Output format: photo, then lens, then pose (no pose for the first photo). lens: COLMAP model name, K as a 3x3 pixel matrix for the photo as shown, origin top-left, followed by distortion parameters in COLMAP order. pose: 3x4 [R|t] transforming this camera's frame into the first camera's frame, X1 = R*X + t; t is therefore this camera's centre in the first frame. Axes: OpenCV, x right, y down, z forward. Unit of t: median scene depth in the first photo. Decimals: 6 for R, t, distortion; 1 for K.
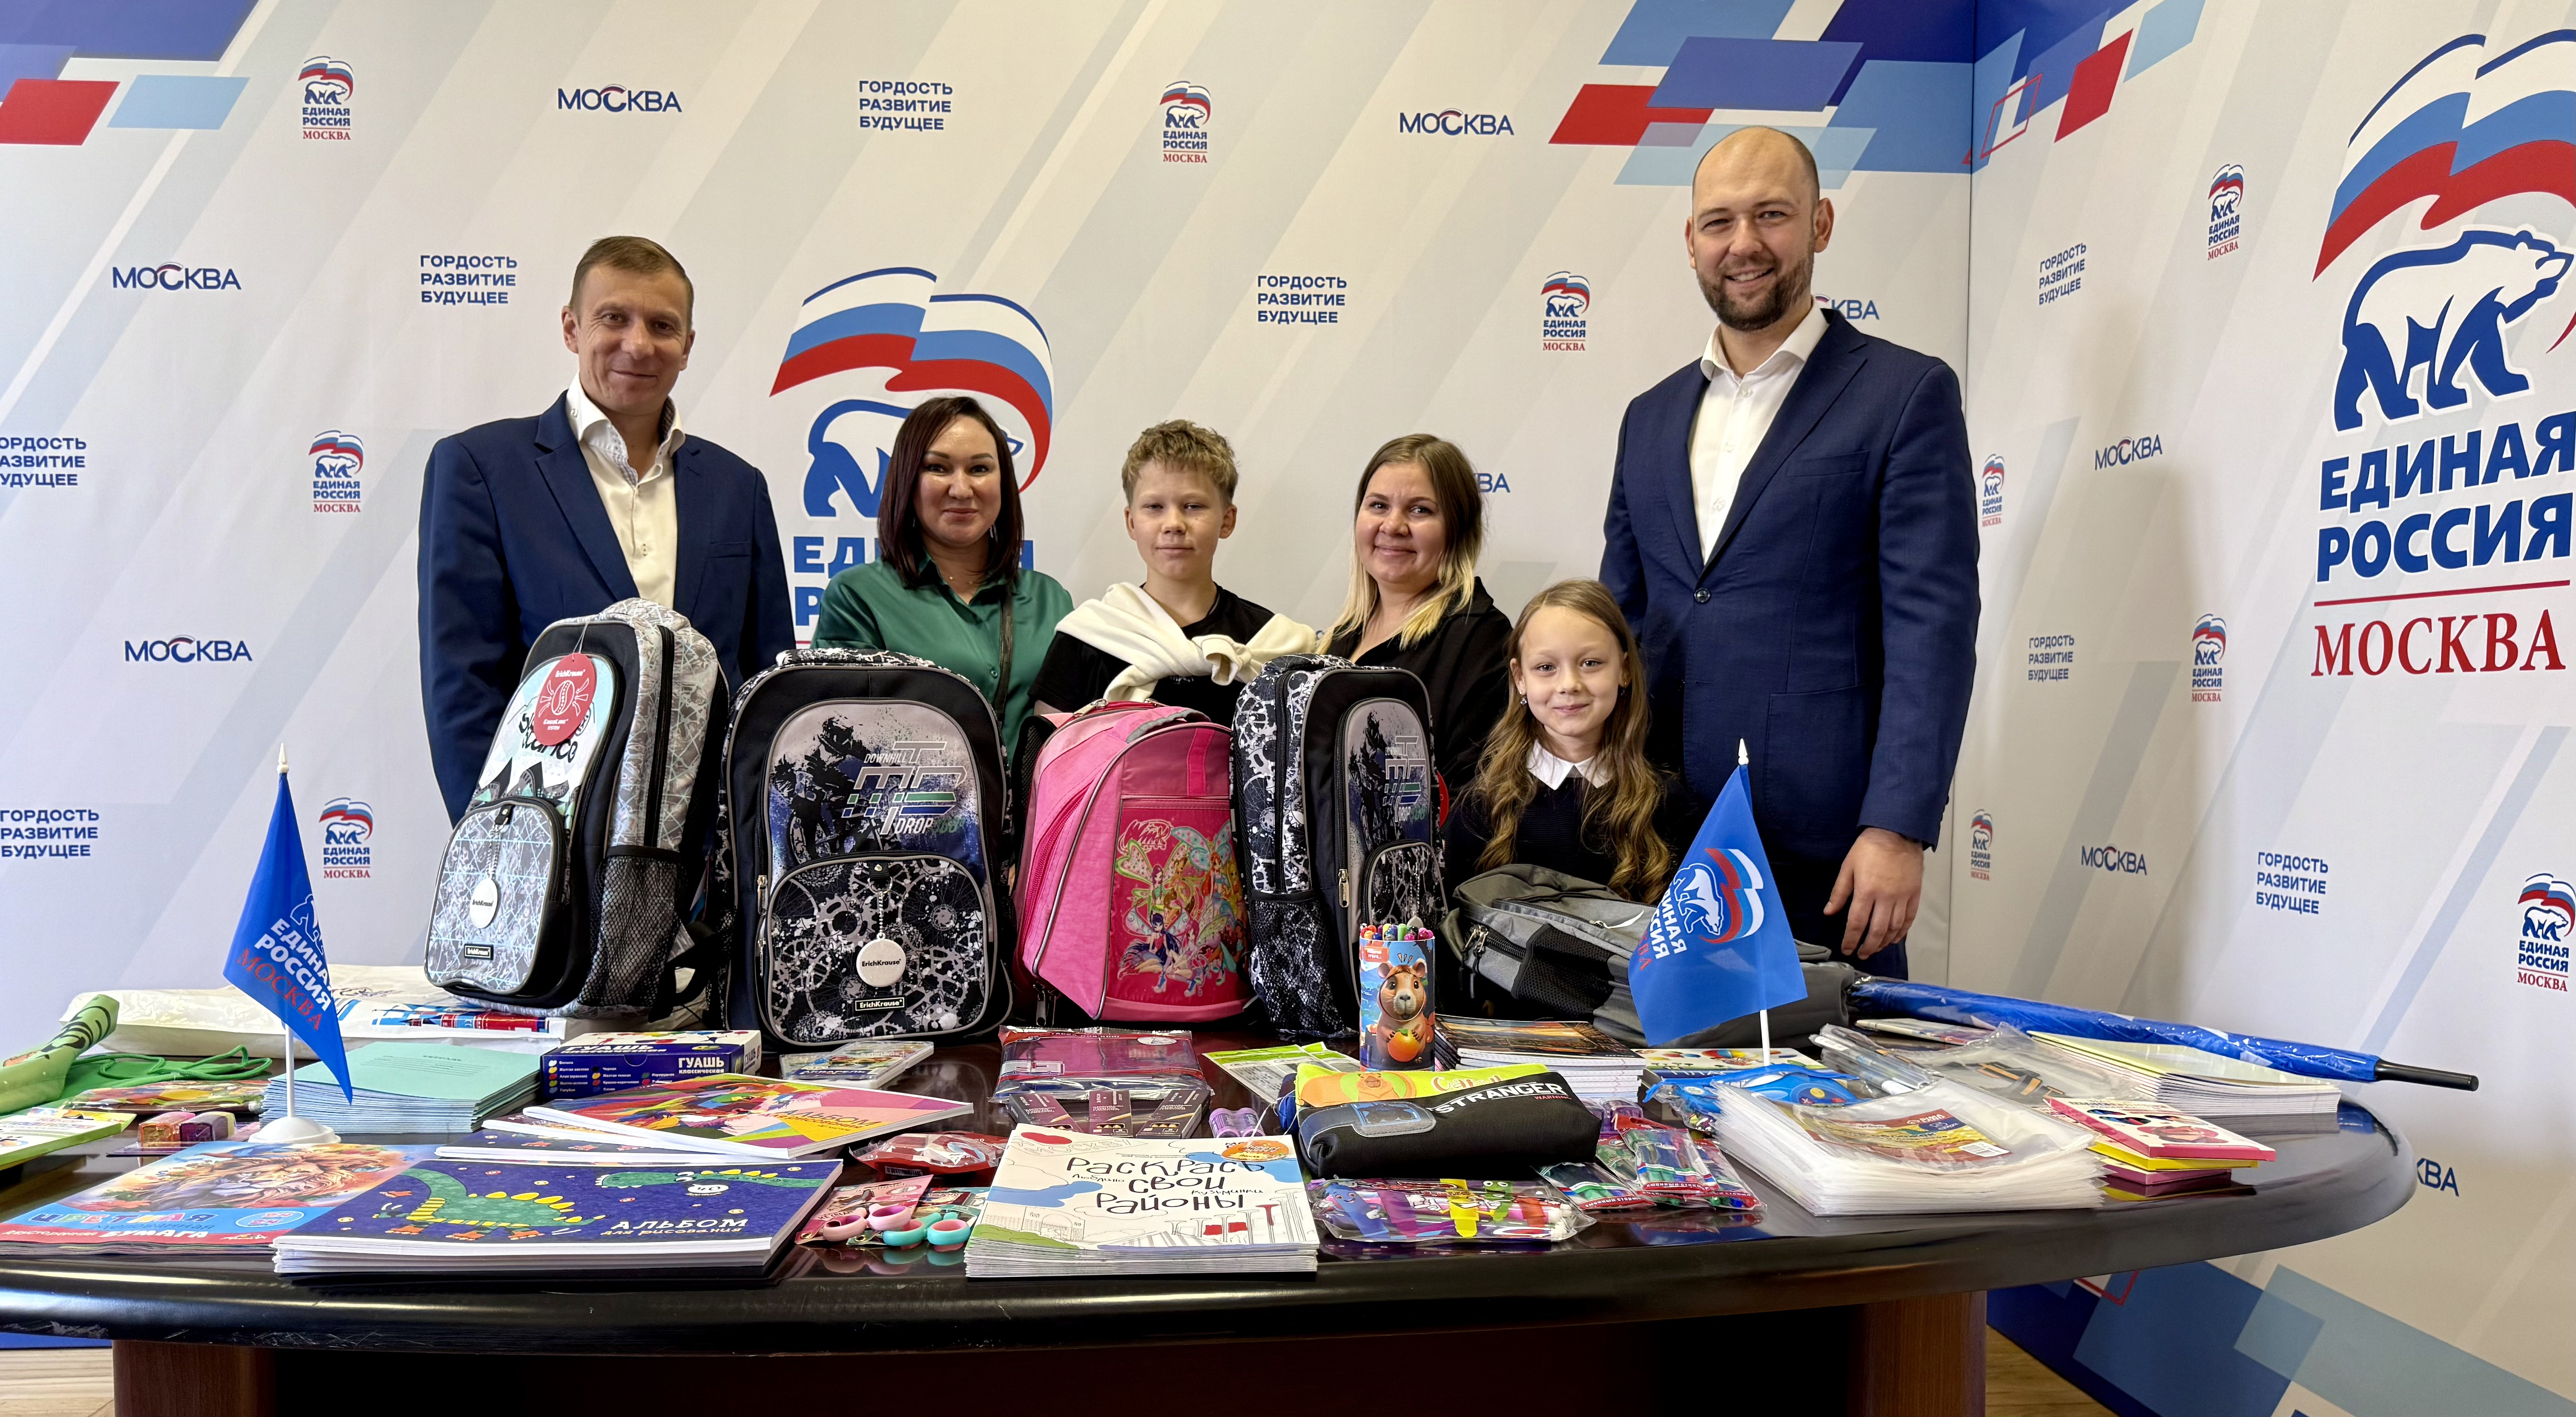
lens RADIAL K [[1838.1, 0, 1290.0], [0, 1838.1, 704.0], [0, 0, 1]] dist [0.030132, -0.002441]
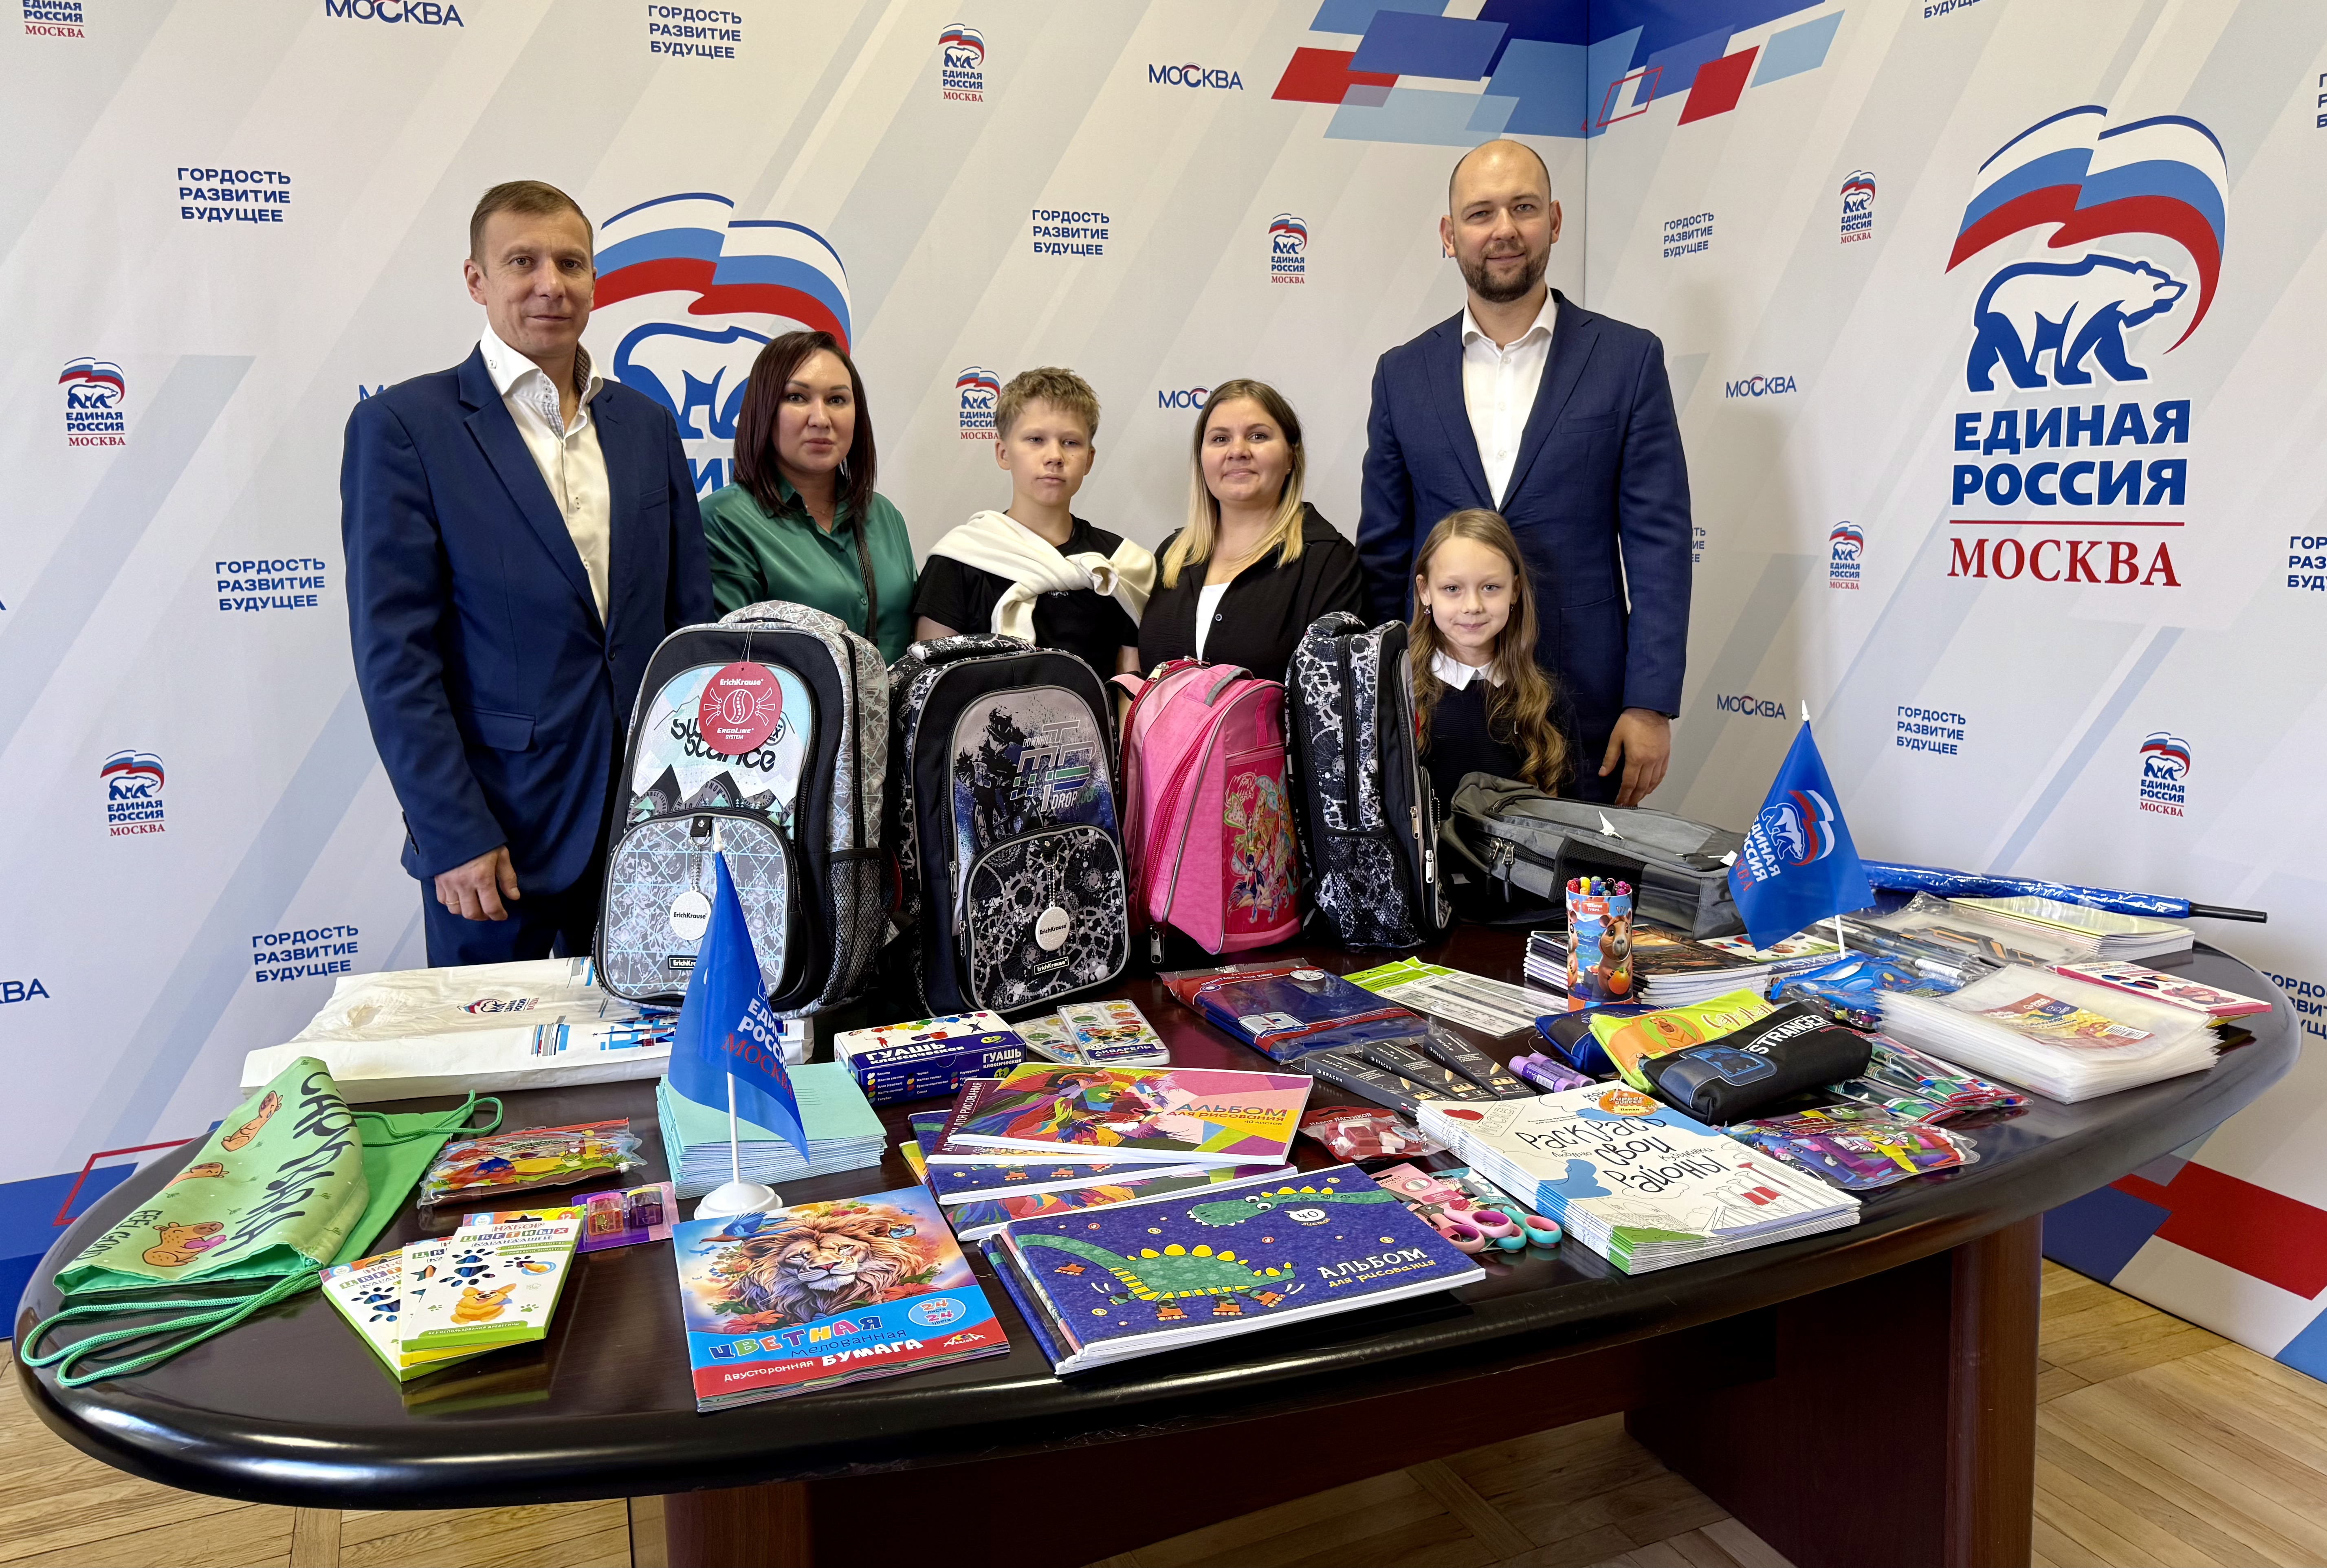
lens RADIAL K [[1655.2, 0, 1170.6], [0, 1655.2, 594.8], [0, 0, 1]] dist [0.044526, -0.023883]
pose [[0.949979, -0.043303, 0.309296, -0.340813], [0.023836, 0.997505, 0.066445, -0.092118], [-0.311402, -0.055749, 0.948642, 0.038285]]
